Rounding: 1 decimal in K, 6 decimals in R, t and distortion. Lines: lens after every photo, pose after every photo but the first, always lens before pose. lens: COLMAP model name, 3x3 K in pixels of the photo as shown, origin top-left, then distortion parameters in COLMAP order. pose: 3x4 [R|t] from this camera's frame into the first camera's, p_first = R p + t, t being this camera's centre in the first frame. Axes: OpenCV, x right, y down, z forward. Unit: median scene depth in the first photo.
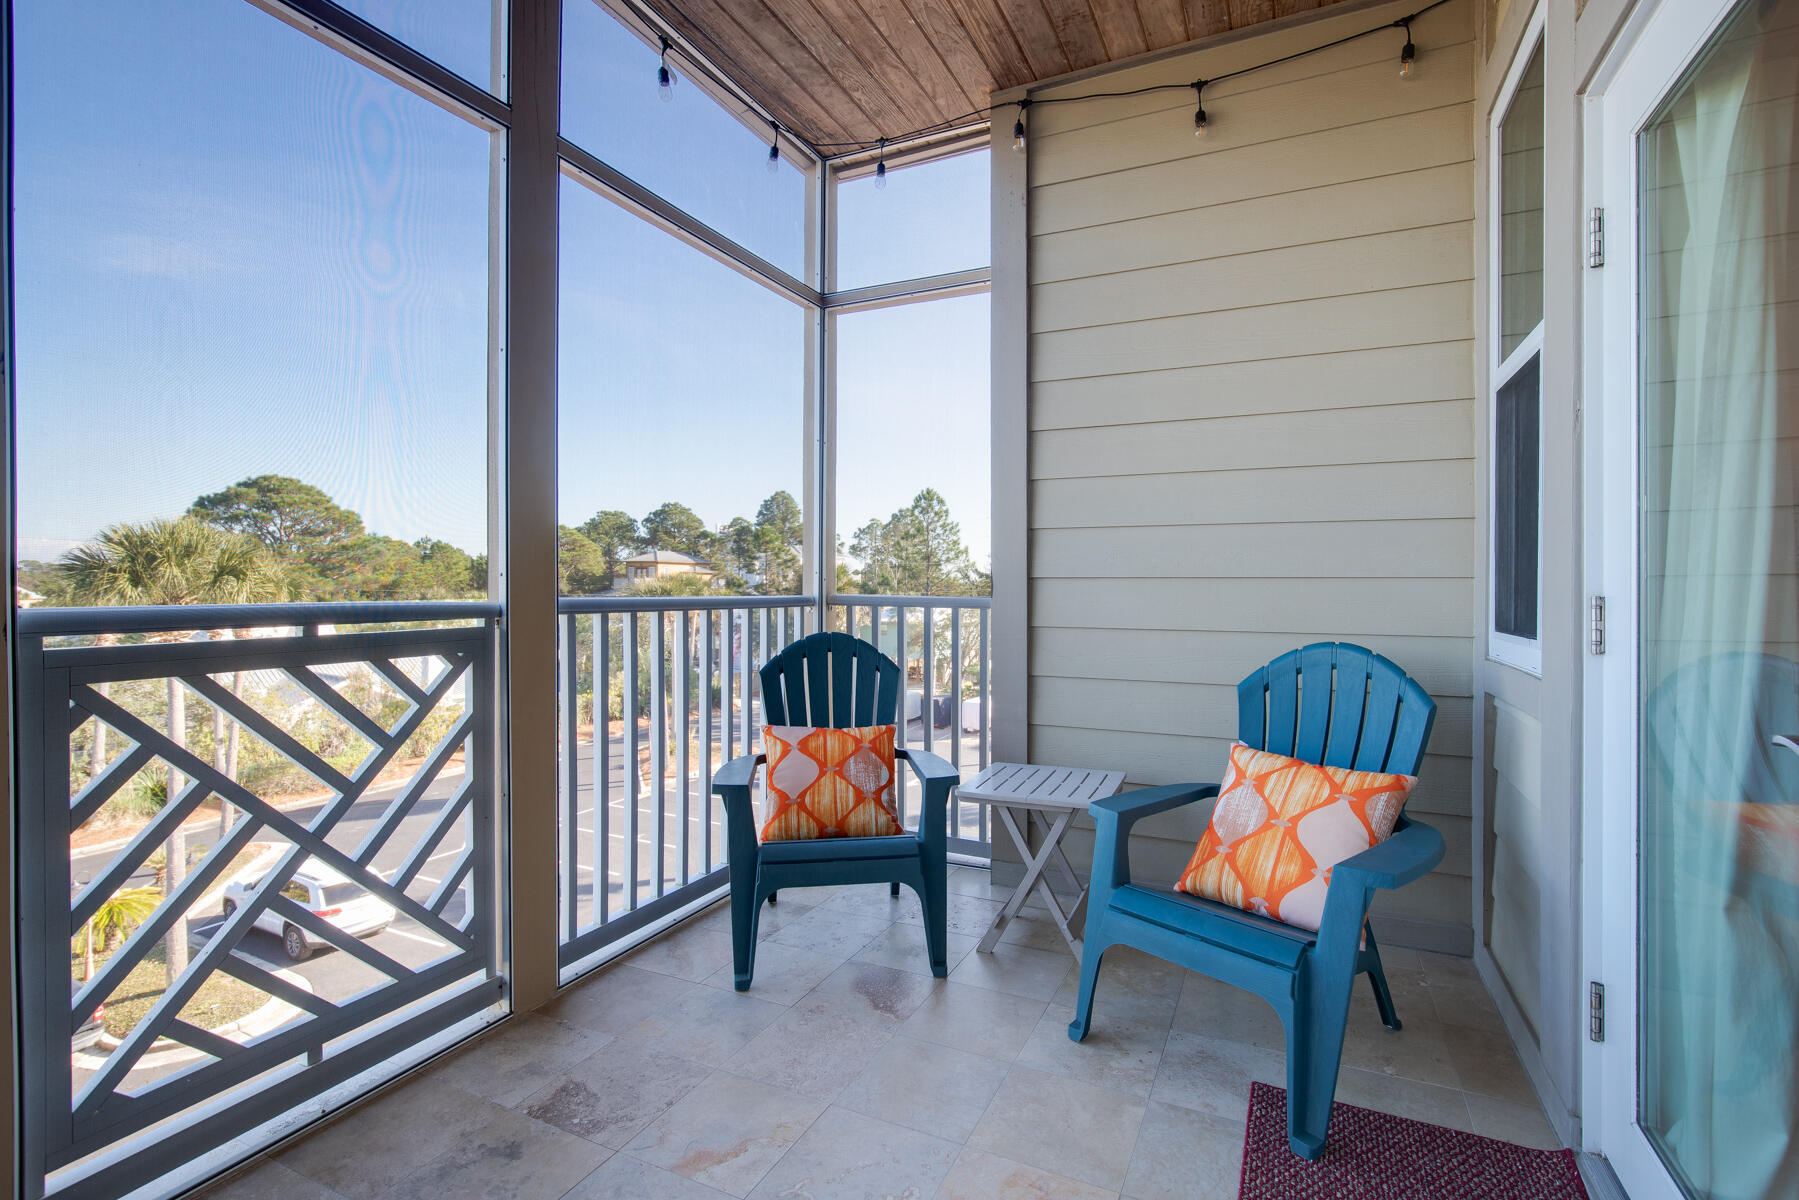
lens RADIAL K [[827.3, 0, 900.3], [0, 827.3, 593.5], [0, 0, 1]] dist [-0.027344, 0.002031]
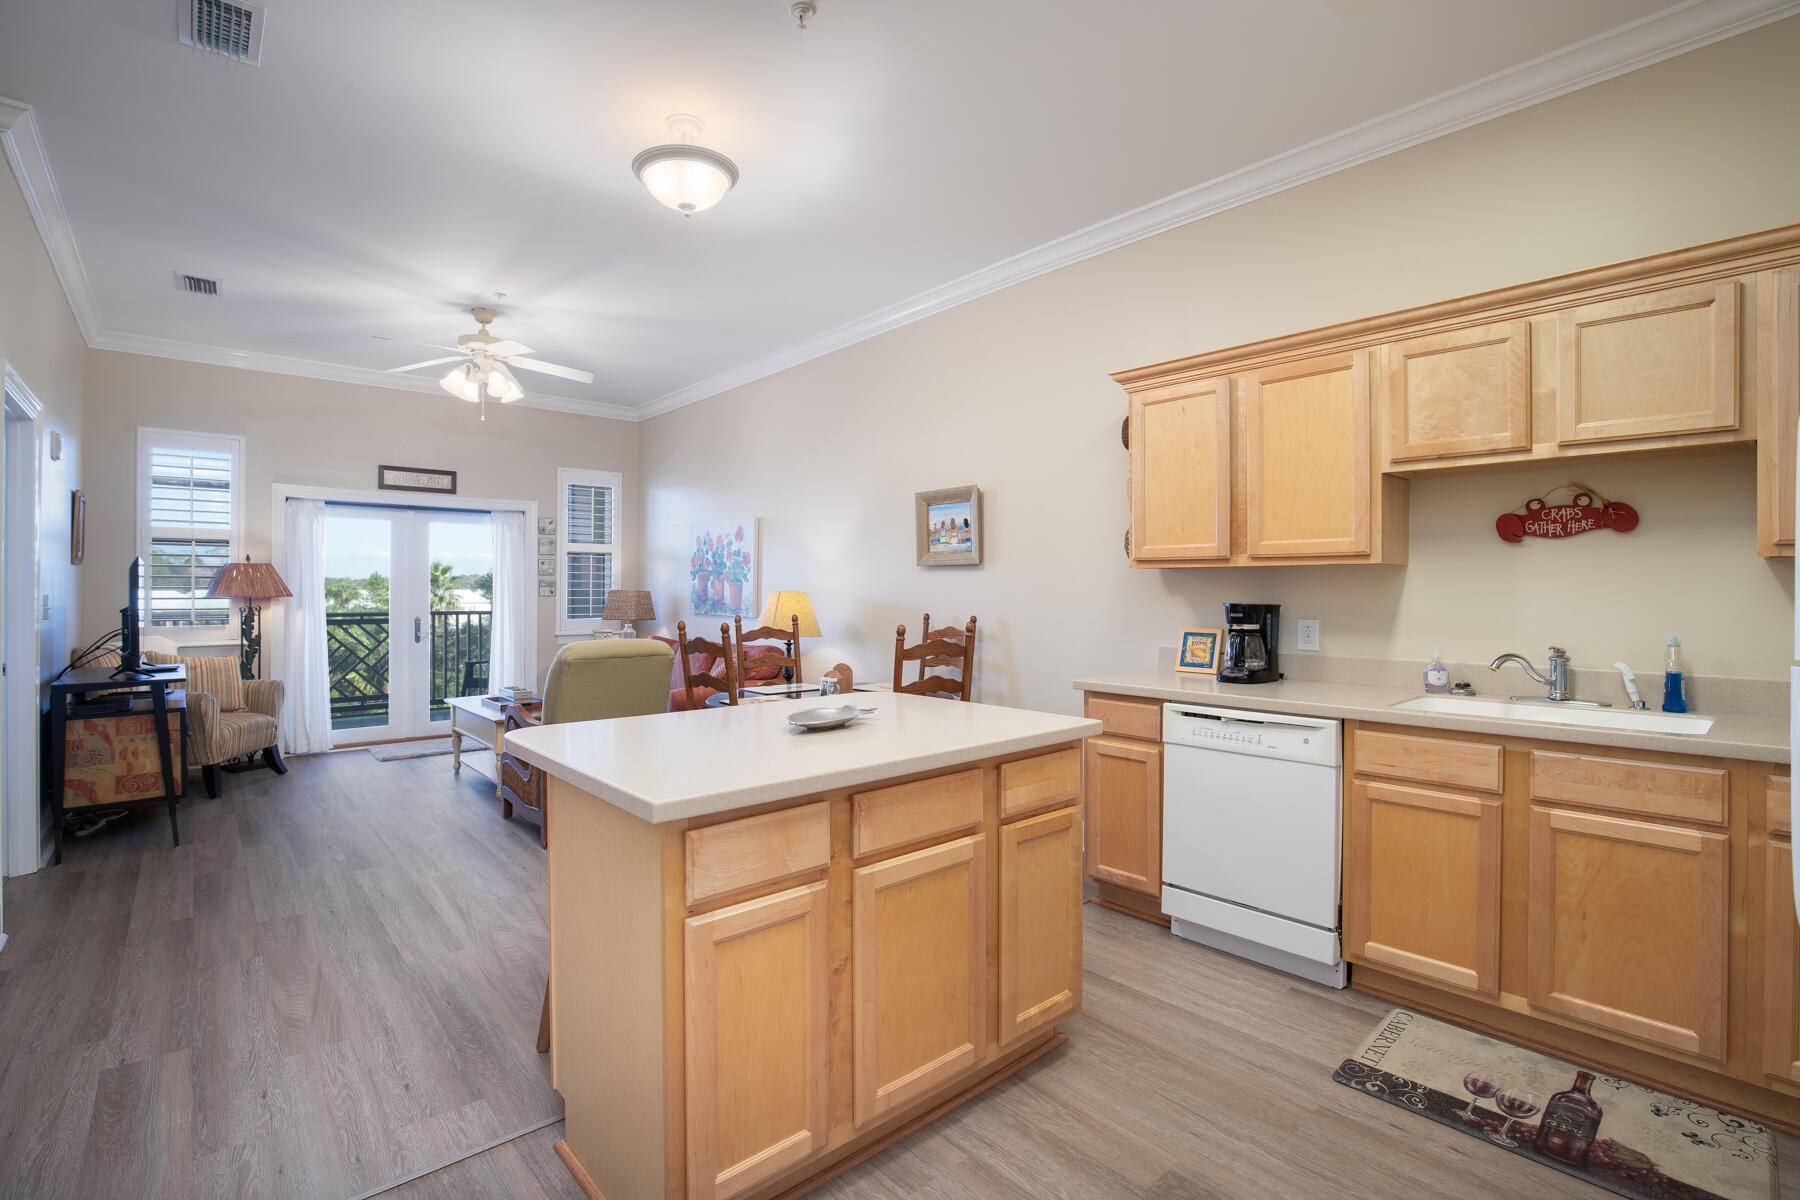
lens RADIAL K [[827.8, 0, 905.2], [0, 827.8, 596.0], [0, 0, 1]] dist [-0.027344, 0.002031]
pose [[0.920451, 0.000572, -0.390858, 3.824310], [-0.000840, 1.000000, -0.000514, -0.075637], [0.390858, 0.000801, 0.920451, -2.051355]]
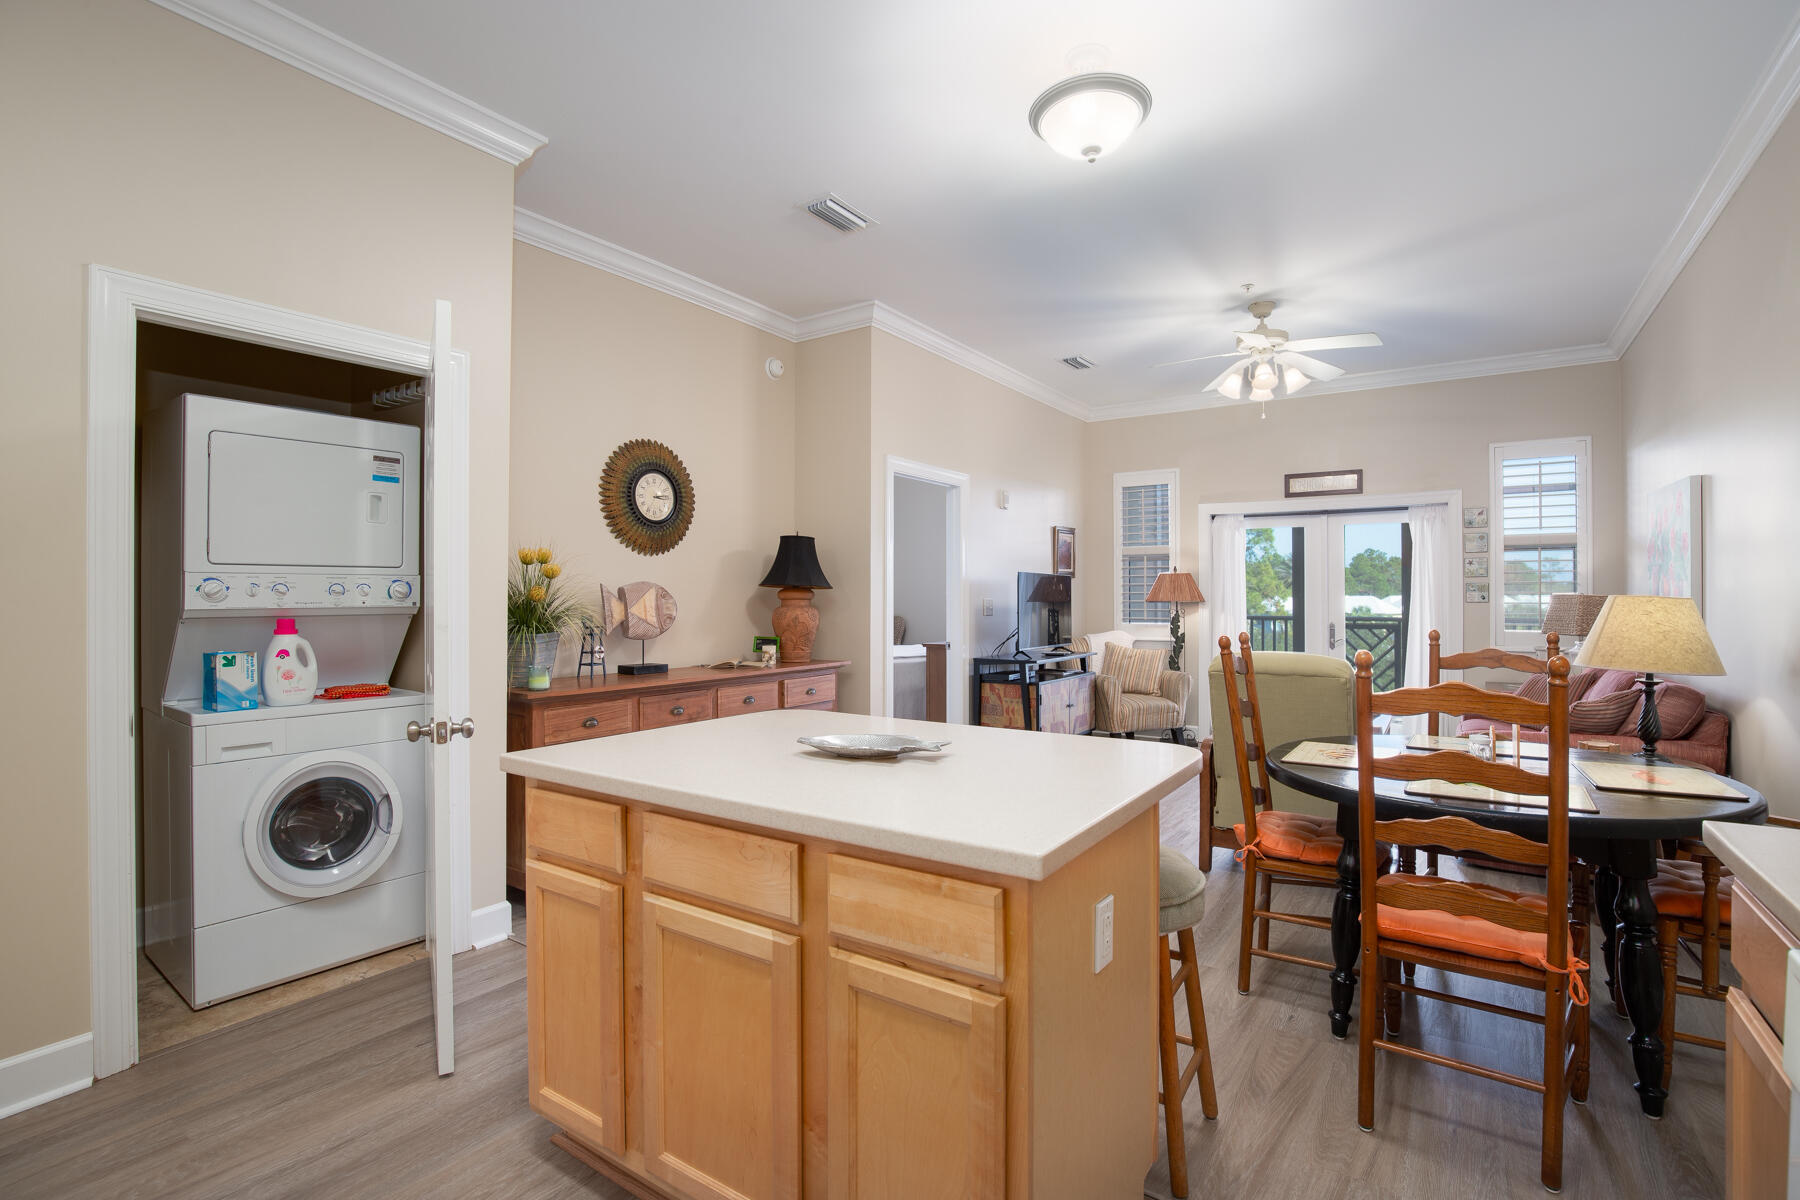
lens RADIAL K [[827.8, 0, 912.5], [0, 827.8, 594.2], [0, 0, 1]] dist [-0.027344, 0.002031]
pose [[-0.142997, -0.006675, -0.989701, 4.213218], [-0.005428, 0.999968, -0.005960, -0.075946], [0.989708, 0.004520, -0.143029, -0.847081]]
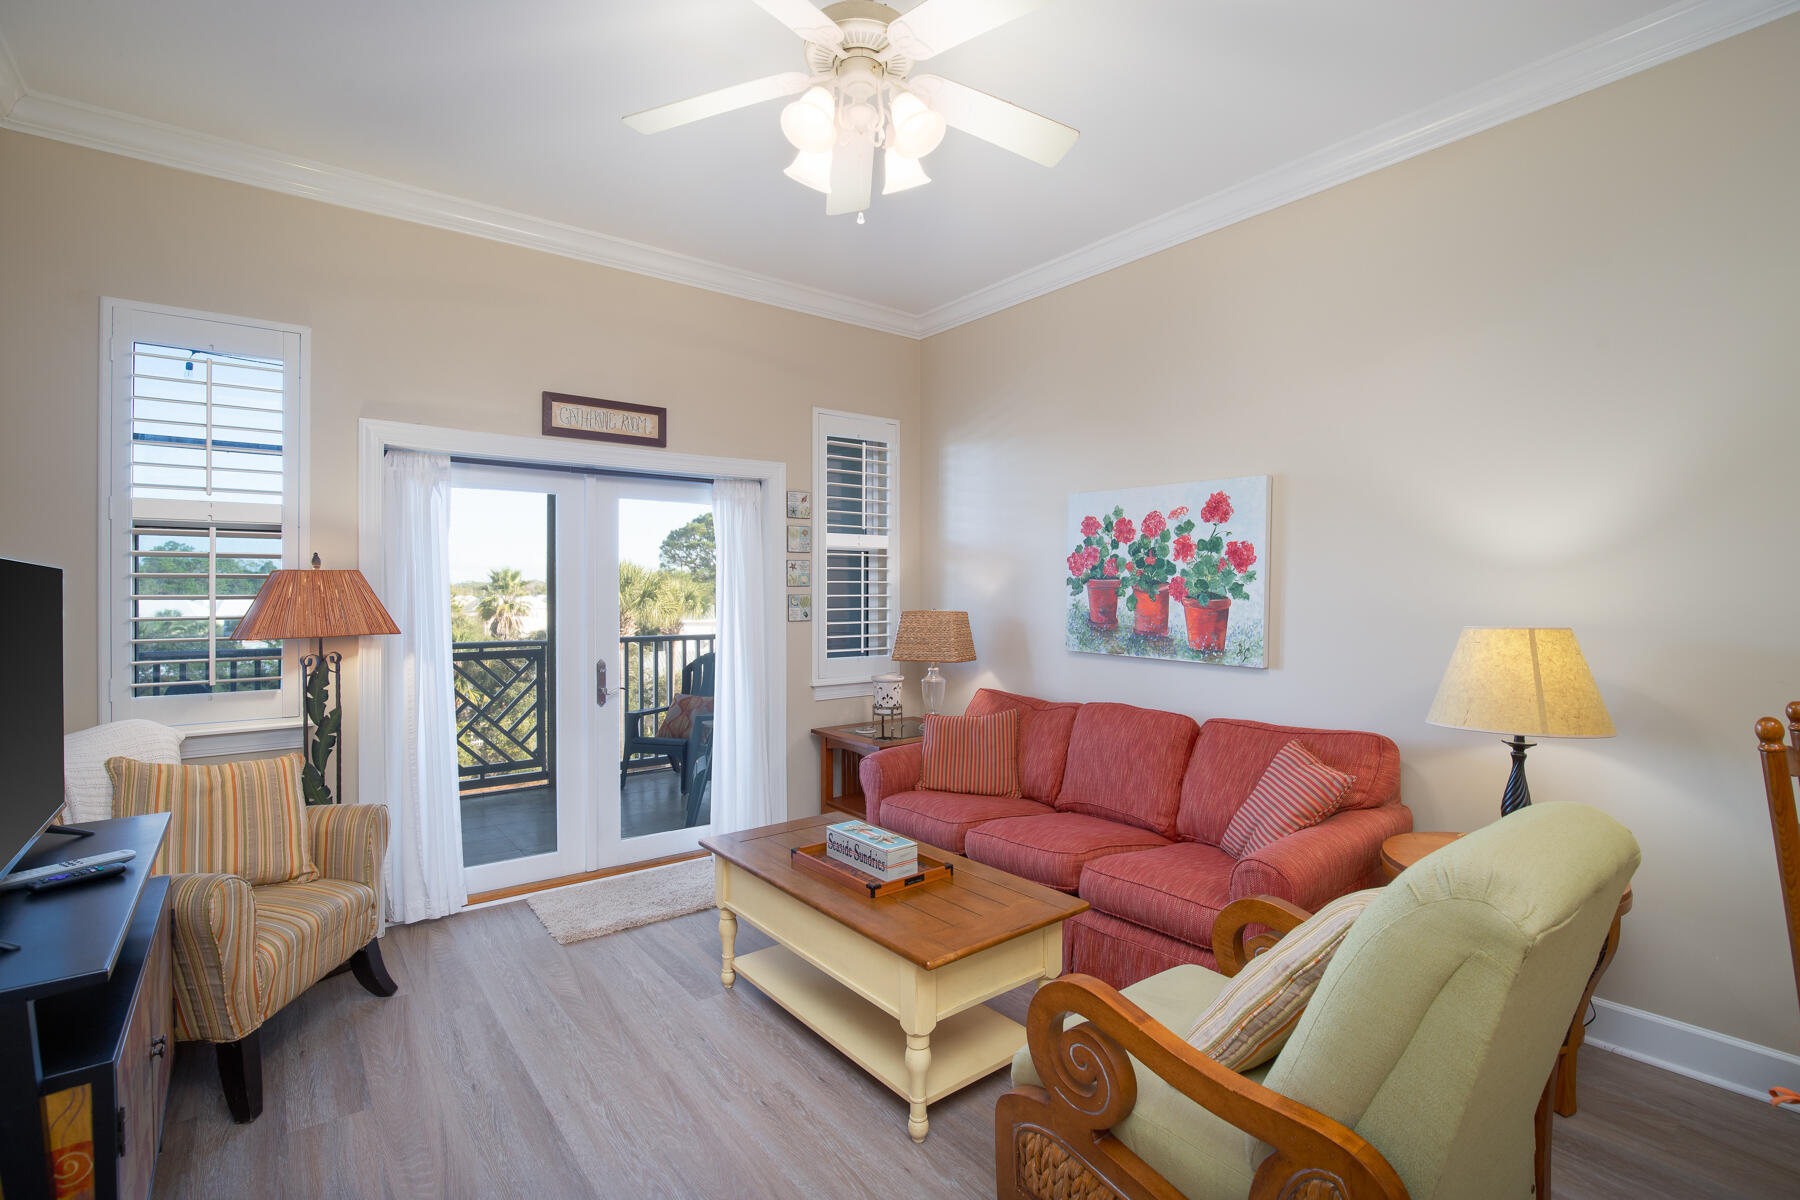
lens RADIAL K [[827.8, 0, 907.3], [0, 827.8, 597.7], [0, 0, 1]] dist [-0.027344, 0.002031]
pose [[0.896683, -0.004626, -0.442649, 2.059648], [0.004382, 0.999989, -0.001573, -0.137766], [0.442651, -0.000529, 0.896694, -1.101200]]
